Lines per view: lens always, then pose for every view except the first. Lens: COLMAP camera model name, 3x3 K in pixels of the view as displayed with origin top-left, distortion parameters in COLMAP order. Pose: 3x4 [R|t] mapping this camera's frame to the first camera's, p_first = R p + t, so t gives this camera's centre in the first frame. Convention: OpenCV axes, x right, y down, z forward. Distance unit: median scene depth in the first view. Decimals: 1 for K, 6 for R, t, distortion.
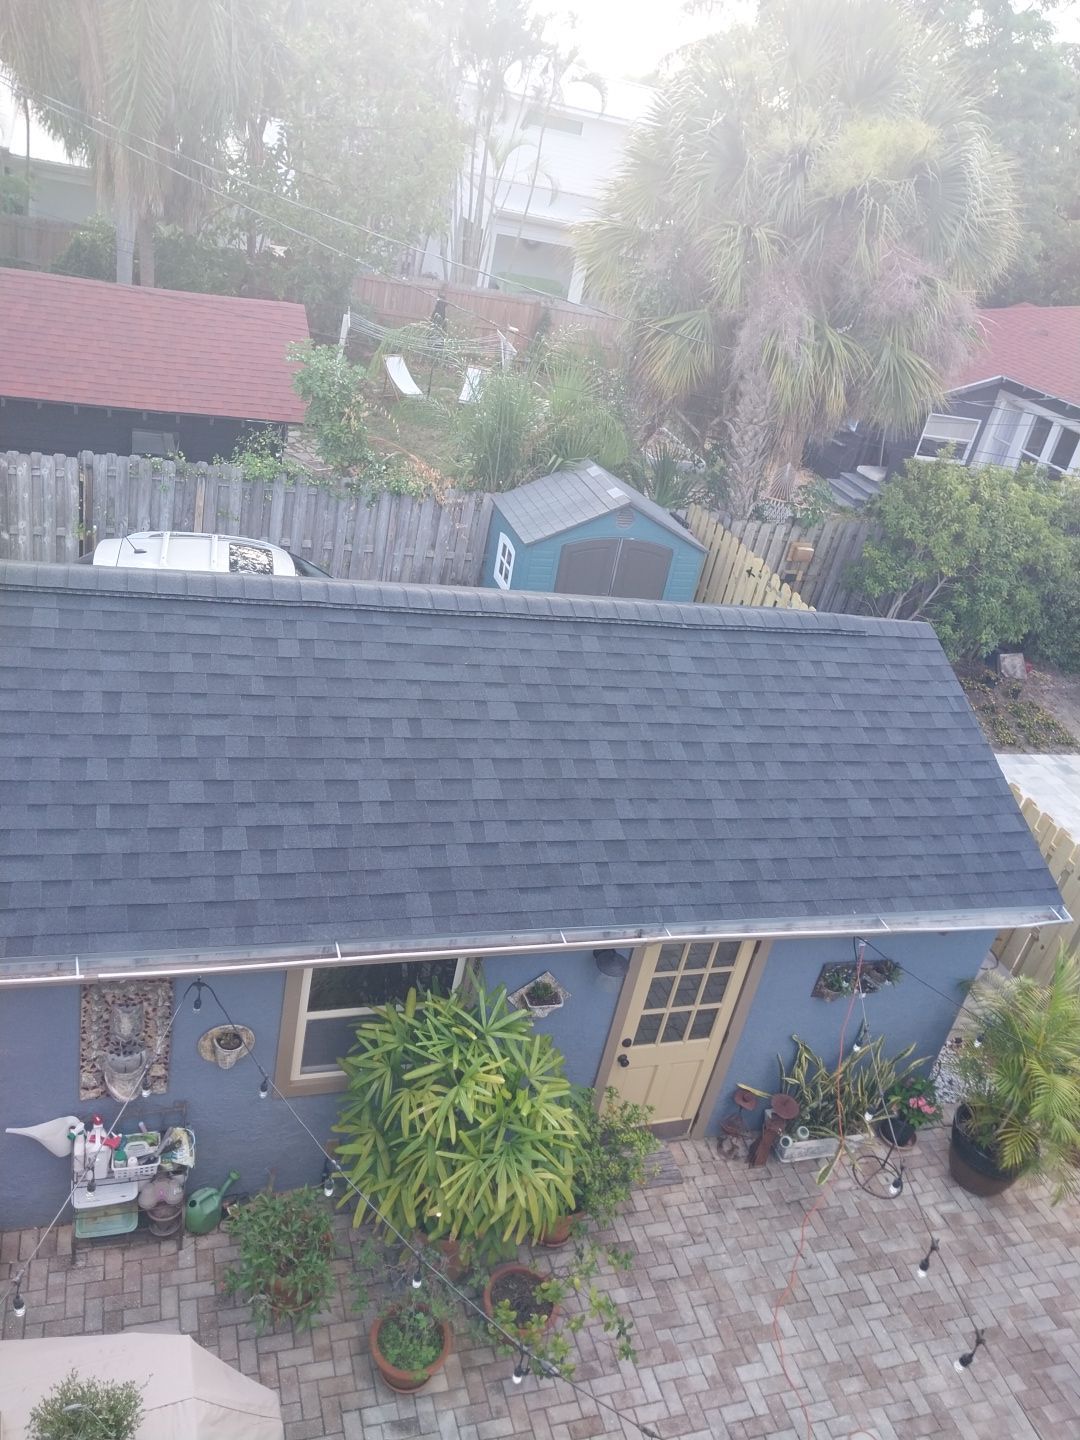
lens RADIAL K [[1127.1, 0, 540.0], [0, 1127.1, 720.0], [0, 0, 1]] dist [0.054379, -0.068158]
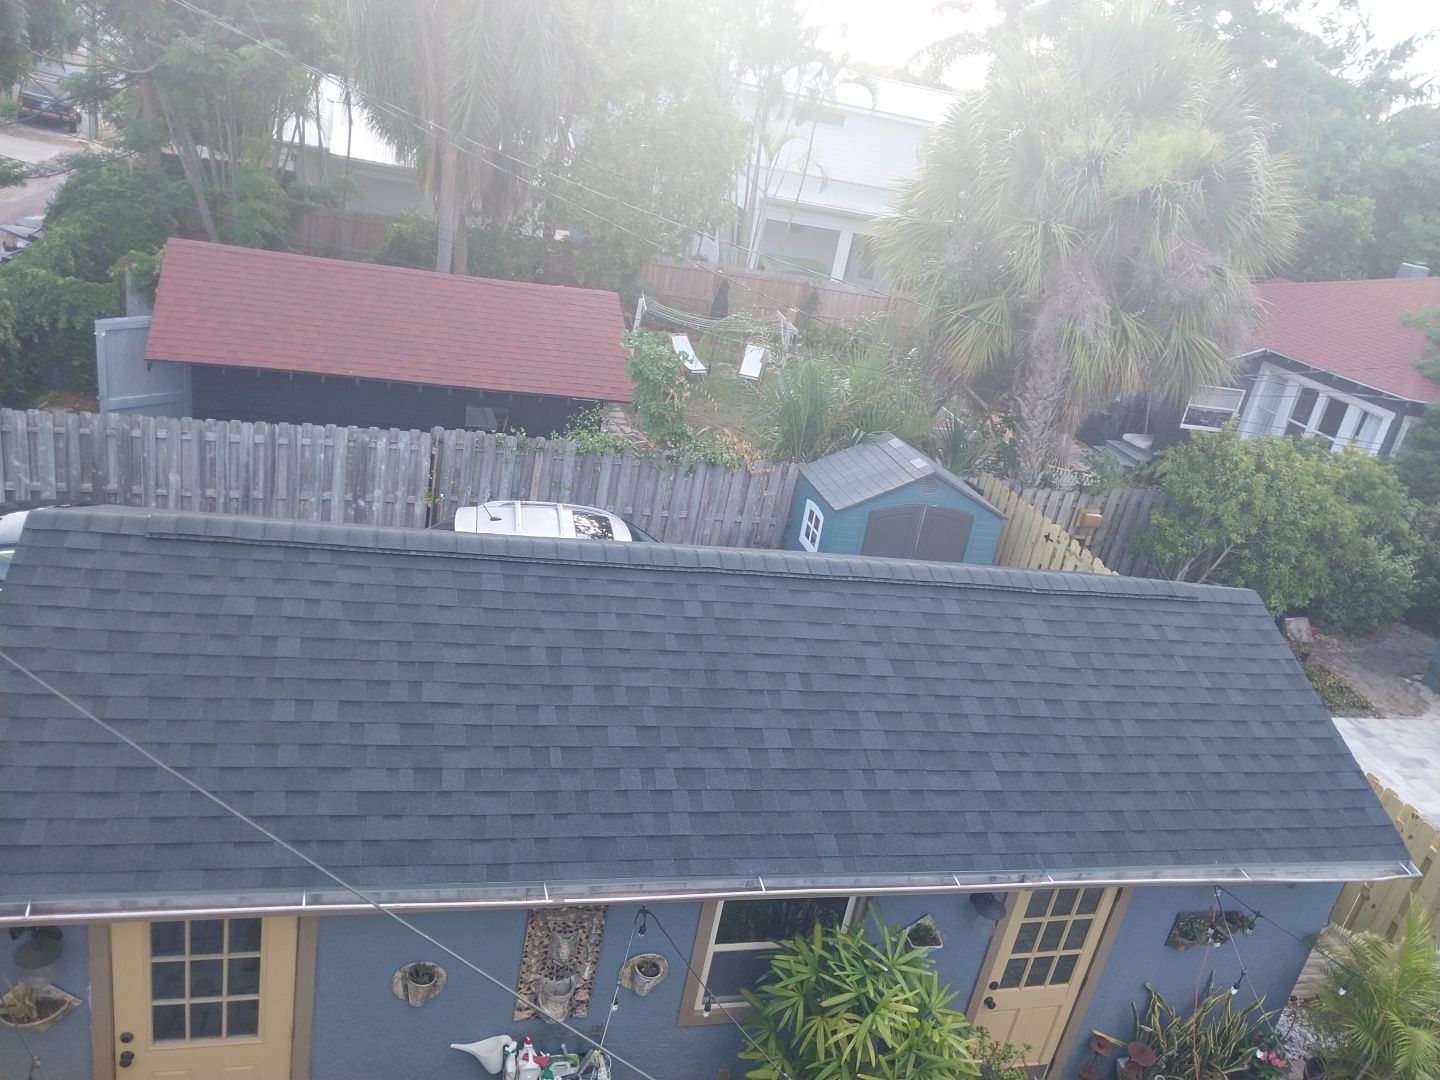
lens RADIAL K [[1132.0, 0, 710.9], [0, 1132.0, 569.1], [0, 0, 1]] dist [0.019076, -0.014125]
pose [[0.998679, 0.004826, -0.051159, -0.129230], [-0.009740, 0.995309, -0.096259, 0.003126], [0.050455, 0.096630, 0.994041, -0.099260]]
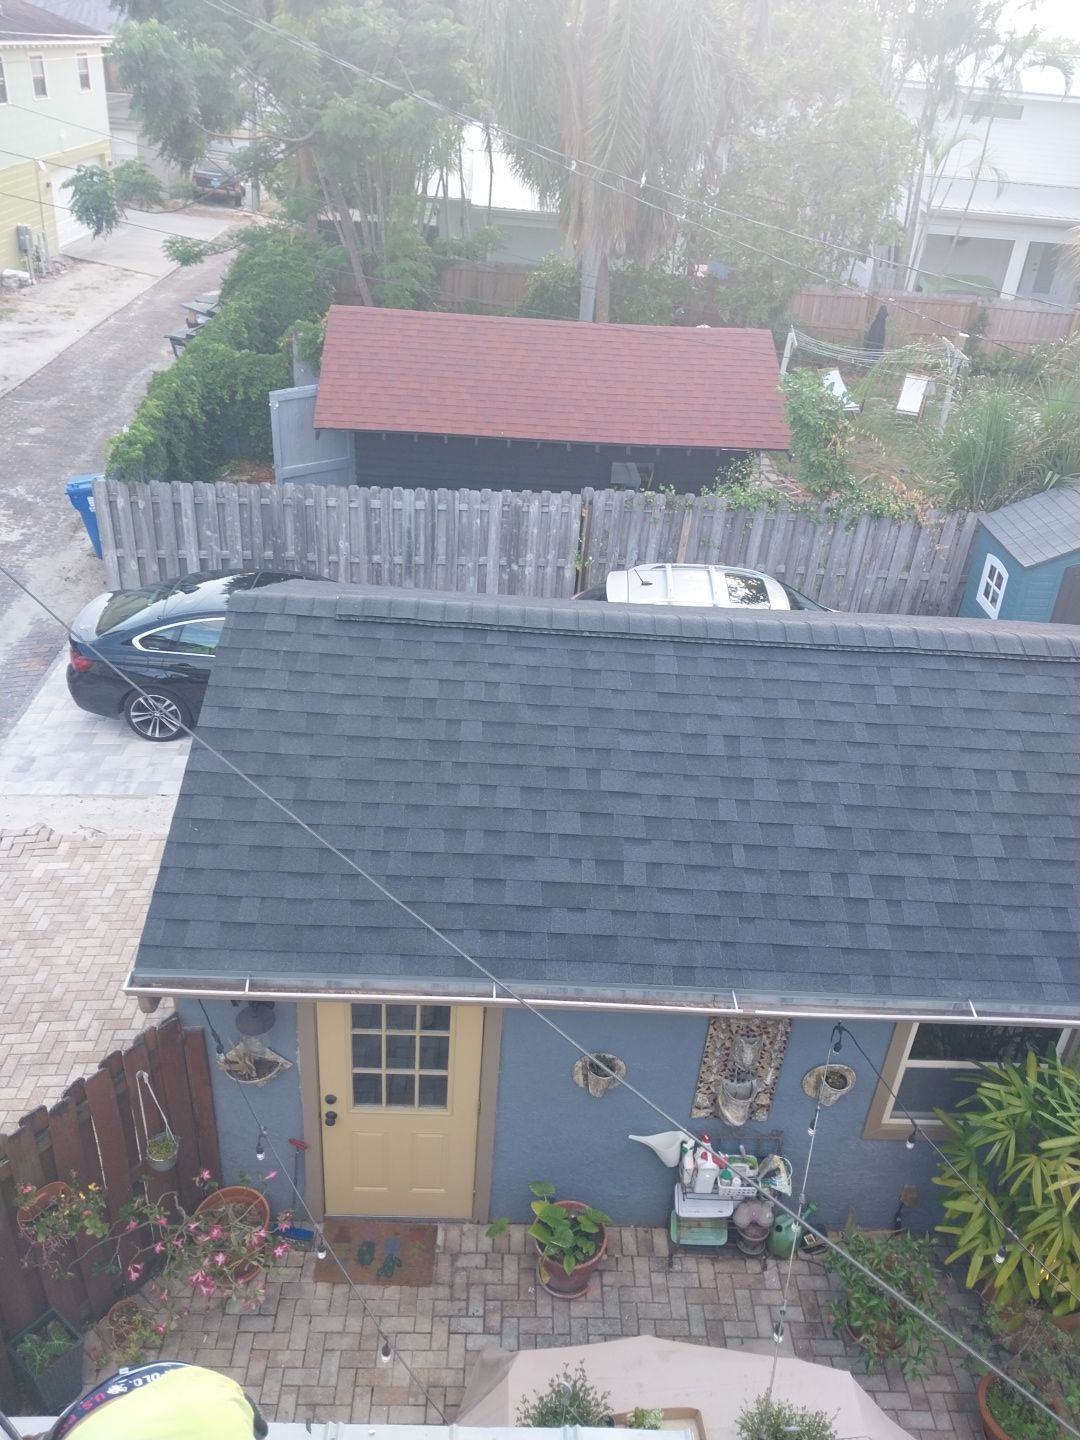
lens RADIAL K [[1132.0, 0, 540.0], [0, 1132.0, 720.0], [0, 0, 1]] dist [0.019076, -0.014125]
pose [[0.952585, 0.031927, -0.302592, -0.184839], [-0.032890, 0.999457, 0.001913, -0.029343], [0.302489, 0.008130, 0.953118, -0.050712]]
